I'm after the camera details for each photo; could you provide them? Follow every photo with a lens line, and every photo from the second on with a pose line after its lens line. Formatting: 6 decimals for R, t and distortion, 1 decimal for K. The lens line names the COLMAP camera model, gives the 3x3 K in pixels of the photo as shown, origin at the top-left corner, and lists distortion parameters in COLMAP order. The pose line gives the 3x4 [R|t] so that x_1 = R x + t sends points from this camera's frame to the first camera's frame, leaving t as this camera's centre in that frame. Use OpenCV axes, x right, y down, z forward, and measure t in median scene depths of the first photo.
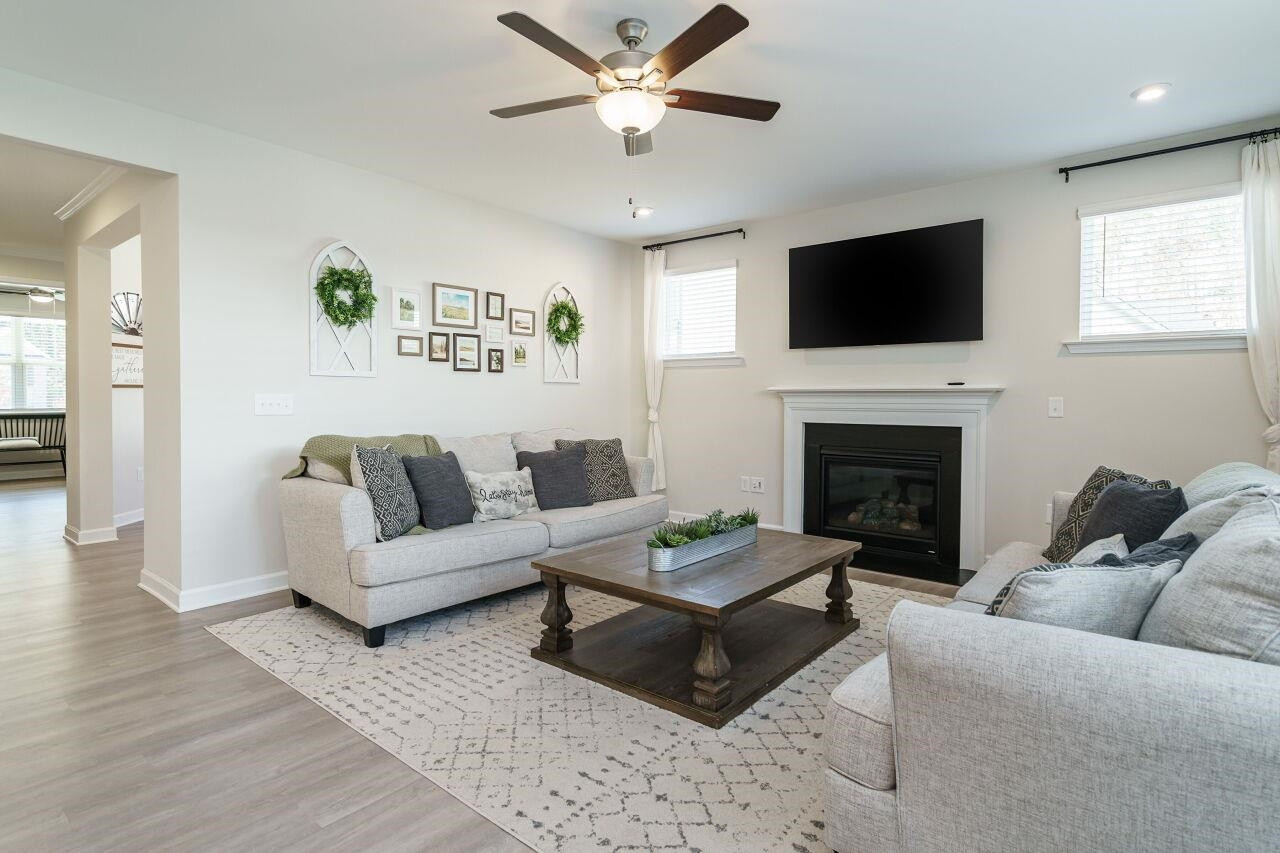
lens RADIAL K [[650.8, 0, 640.3], [0, 650.8, 403.5], [0, 0, 1]] dist [0.005925, 0.000999]
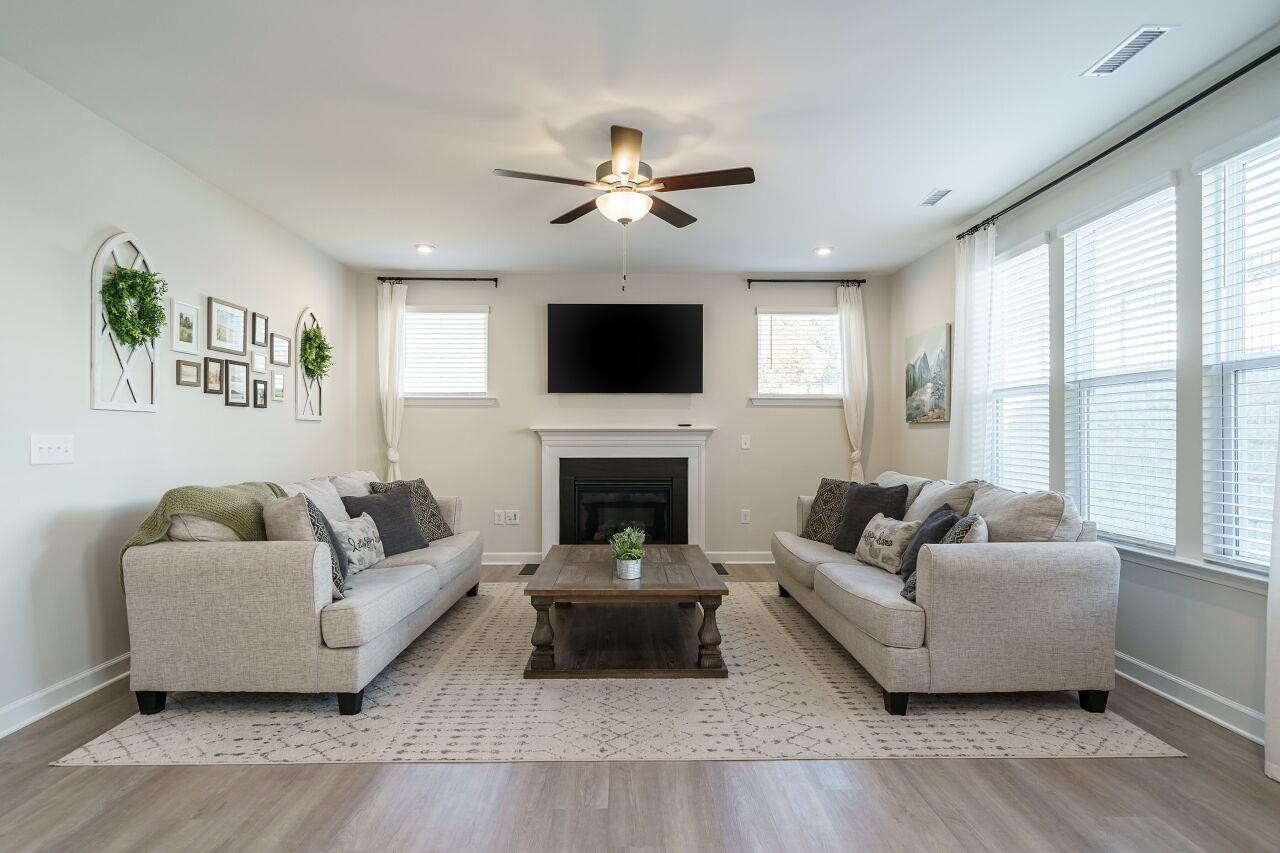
lens RADIAL K [[676.5, 0, 636.7], [0, 676.5, 427.7], [0, 0, 1]] dist [0.004521, 0.000816]
pose [[0.760055, 0.003586, 0.649849, -0.471117], [0.008910, 0.999833, -0.015938, -0.003976], [-0.649798, 0.017903, 0.759896, 0.013468]]
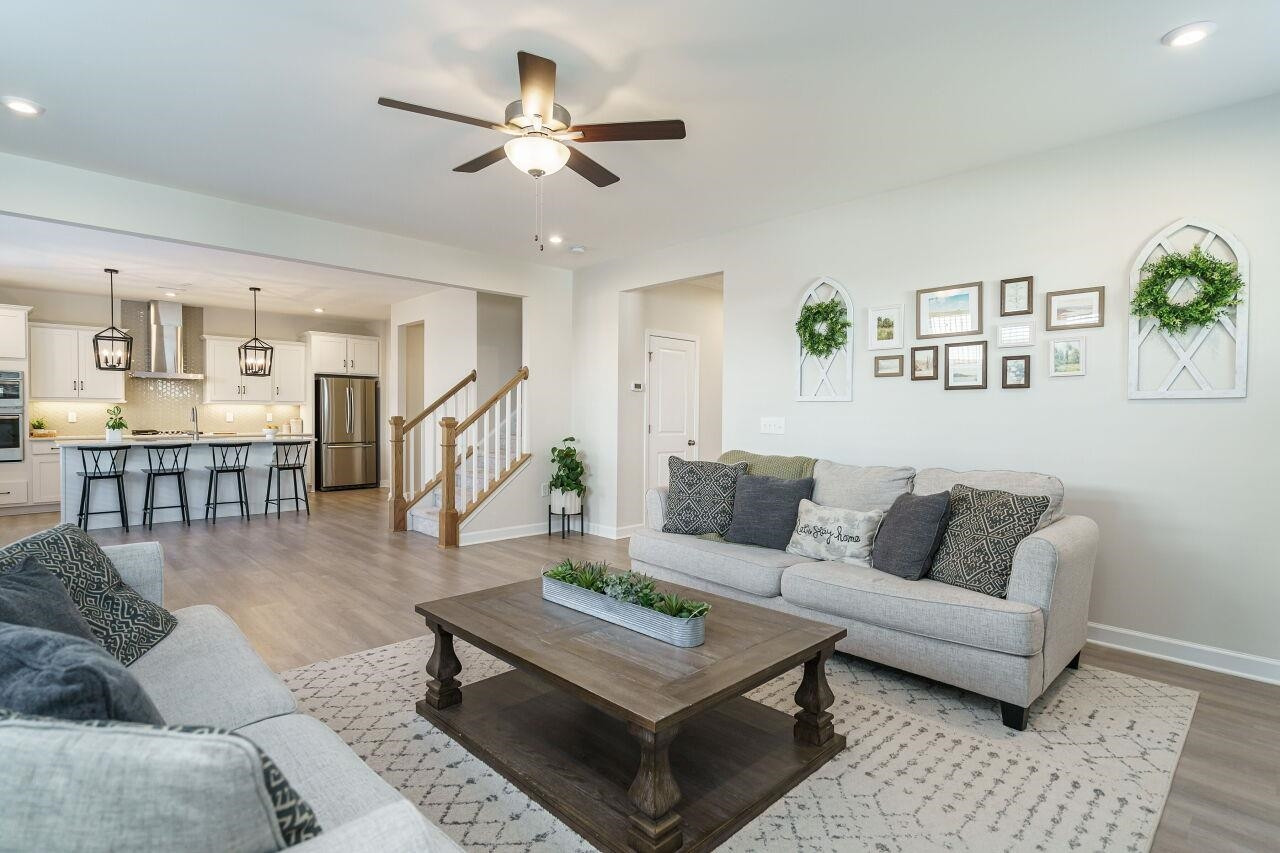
lens RADIAL K [[628.9, 0, 643.3], [0, 628.9, 425.2], [0, 0, 1]] dist [0.004148, 0.000939]
pose [[-0.100209, 0.015378, -0.994848, 0.574888], [-0.016088, 0.999725, 0.017073, -0.013479], [0.994836, 0.017716, -0.099934, 0.735233]]
